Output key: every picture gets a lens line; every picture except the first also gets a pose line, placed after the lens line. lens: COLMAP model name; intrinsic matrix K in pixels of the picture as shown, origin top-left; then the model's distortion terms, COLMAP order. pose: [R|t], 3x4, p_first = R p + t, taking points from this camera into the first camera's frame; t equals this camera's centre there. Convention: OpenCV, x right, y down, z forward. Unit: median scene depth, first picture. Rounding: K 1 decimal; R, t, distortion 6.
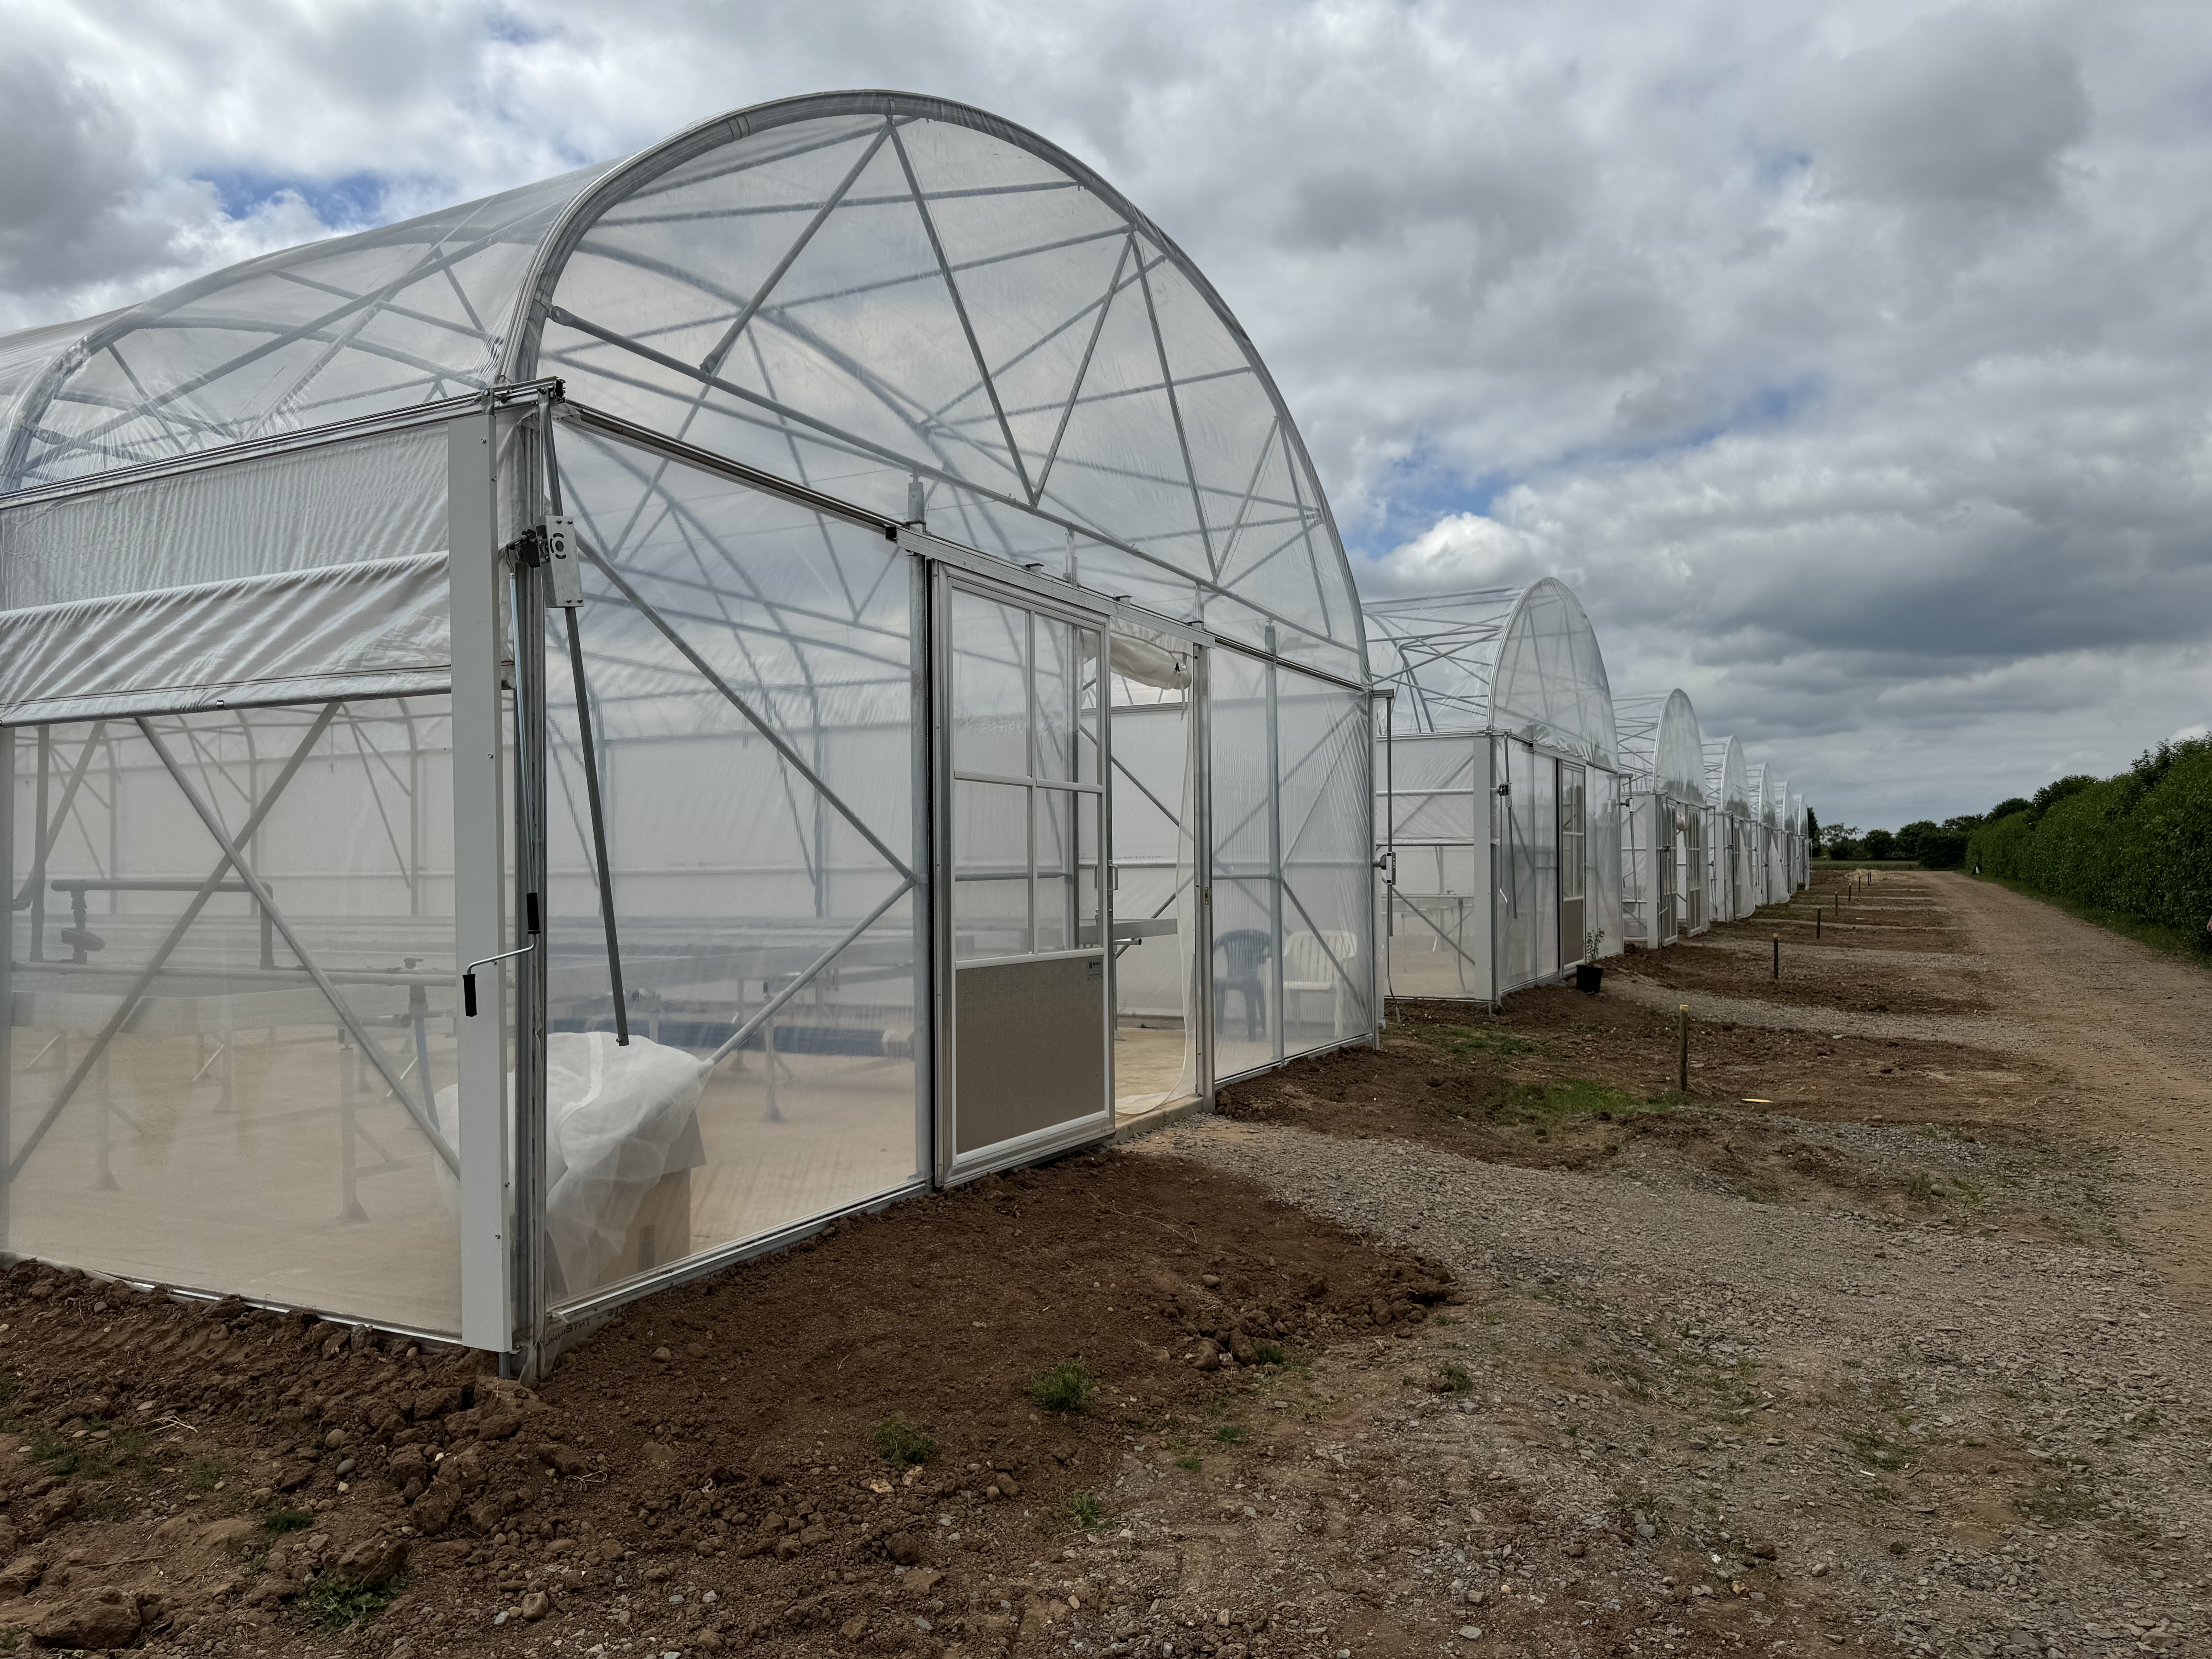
lens RADIAL K [[1567.9, 0, 1106.0], [0, 1567.9, 829.5], [0, 0, 1]] dist [0.042841, -0.040202]
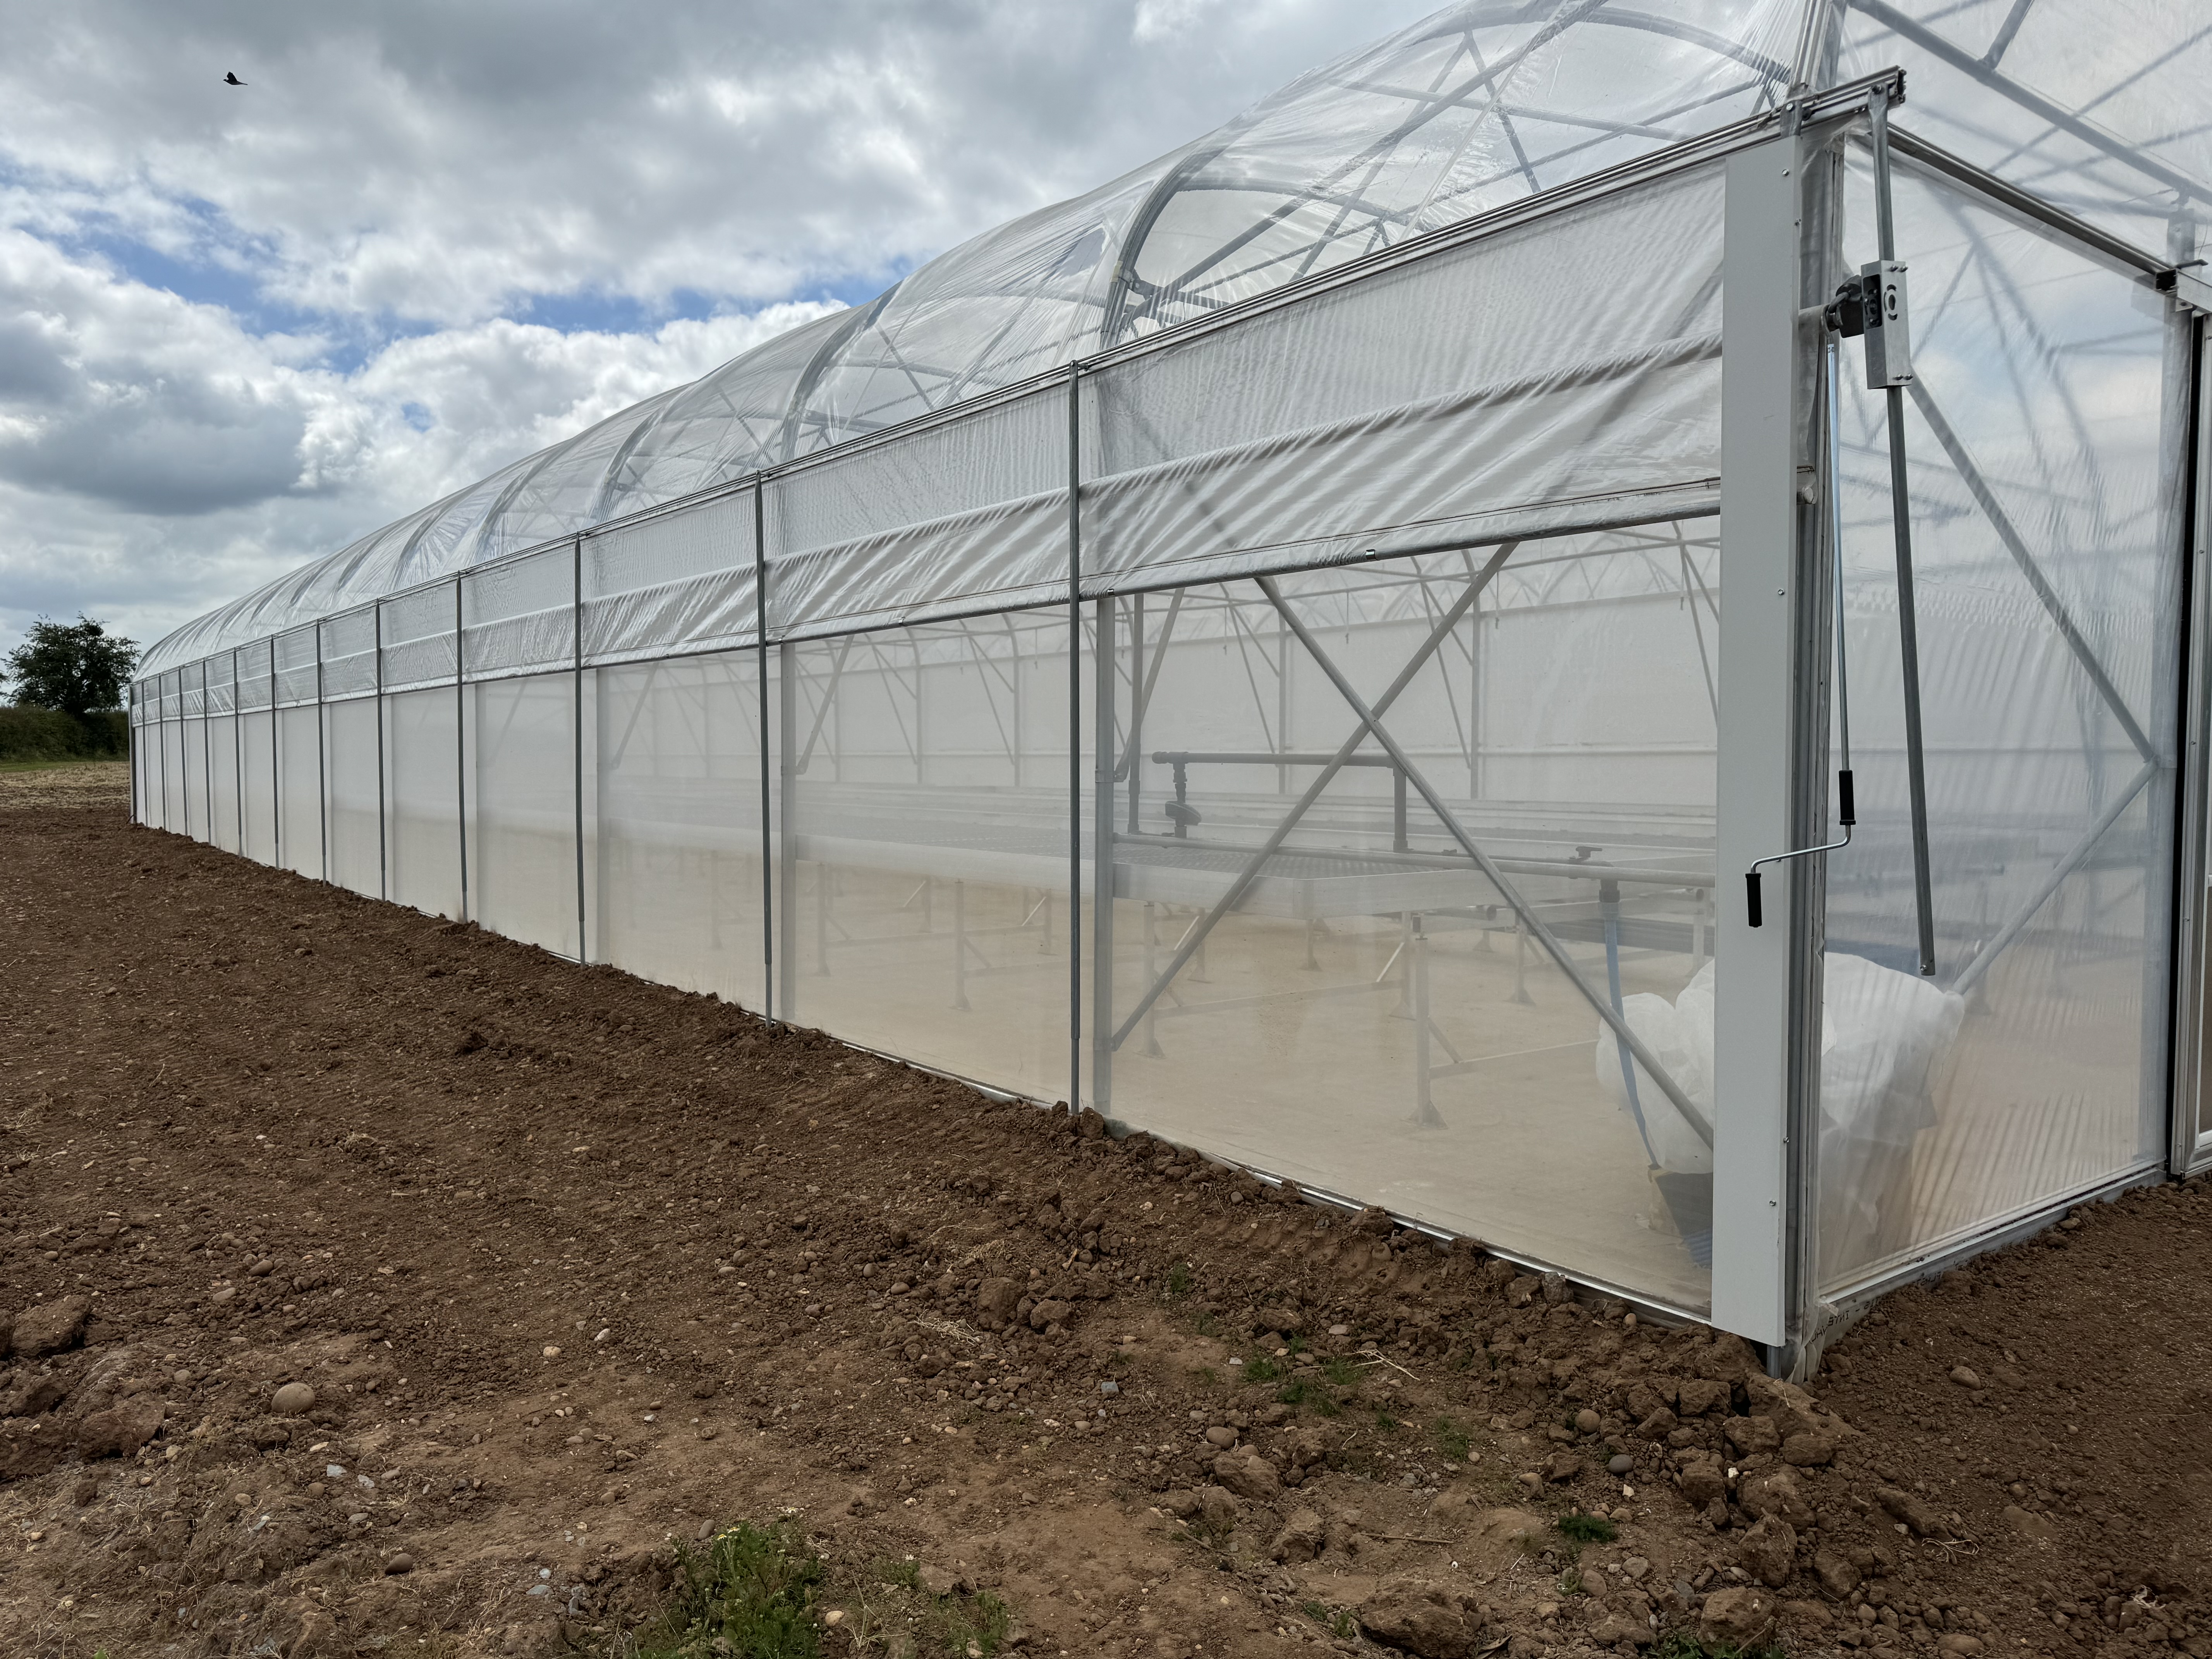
lens RADIAL K [[1567.9, 0, 1106.0], [0, 1567.9, 829.5], [0, 0, 1]] dist [0.042841, -0.040202]
pose [[0.897161, 0.027140, -0.440868, -0.324132], [0.006757, 0.997150, 0.075137, 0.008164], [0.441651, -0.070389, 0.894421, 0.148979]]
